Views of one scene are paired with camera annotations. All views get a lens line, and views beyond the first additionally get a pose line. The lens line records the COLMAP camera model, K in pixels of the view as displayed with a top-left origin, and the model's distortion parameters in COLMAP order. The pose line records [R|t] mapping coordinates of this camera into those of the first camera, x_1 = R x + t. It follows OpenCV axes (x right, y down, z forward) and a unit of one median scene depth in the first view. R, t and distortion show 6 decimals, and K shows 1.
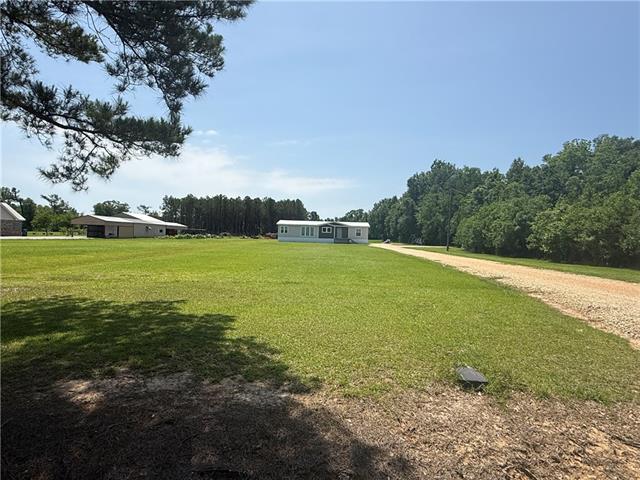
lens RADIAL K [[390.7, 0, 320.0], [0, 390.7, 240.0], [0, 0, 1]] dist [-0.000967, 0.002042]
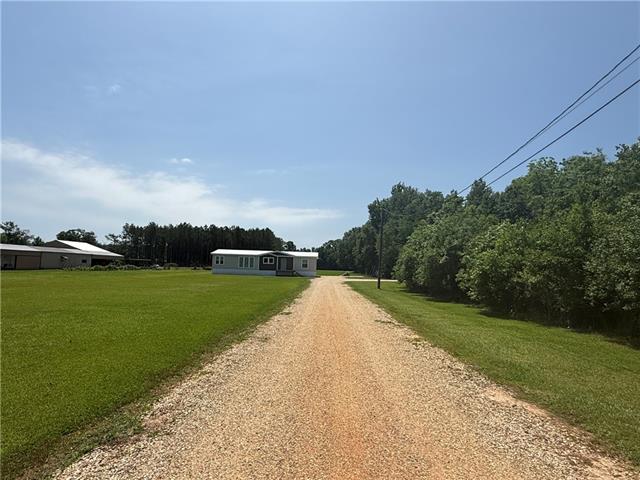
lens RADIAL K [[390.2, 0, 313.3], [0, 390.2, 240.8], [0, 0, 1]] dist [0.000751, 0.001249]
pose [[0.999874, 0.003871, 0.015404, 0.095127], [-0.002695, 0.997127, -0.075700, -0.003863], [-0.015653, 0.075649, 0.997012, 0.113935]]
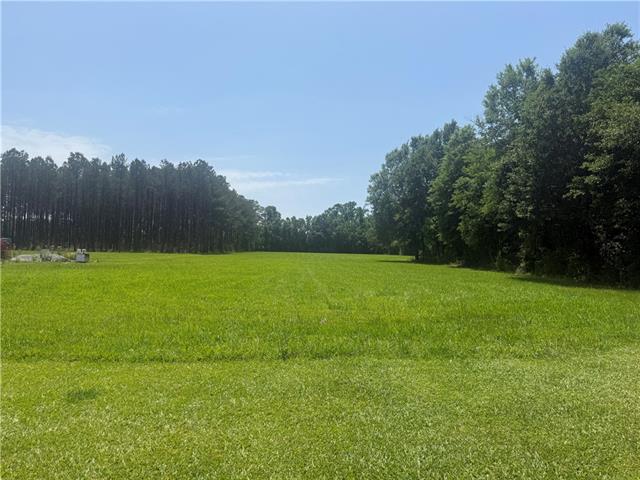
lens RADIAL K [[468.8, 0, 320.0], [0, 468.8, 240.0], [0, 0, 1]] dist [-0.000333, 0.000106]
pose [[0.999501, -0.009136, 0.030222, 0.129887], [0.009867, 0.999660, -0.024128, -0.016306], [-0.029992, 0.024414, 0.999252, 1.097987]]
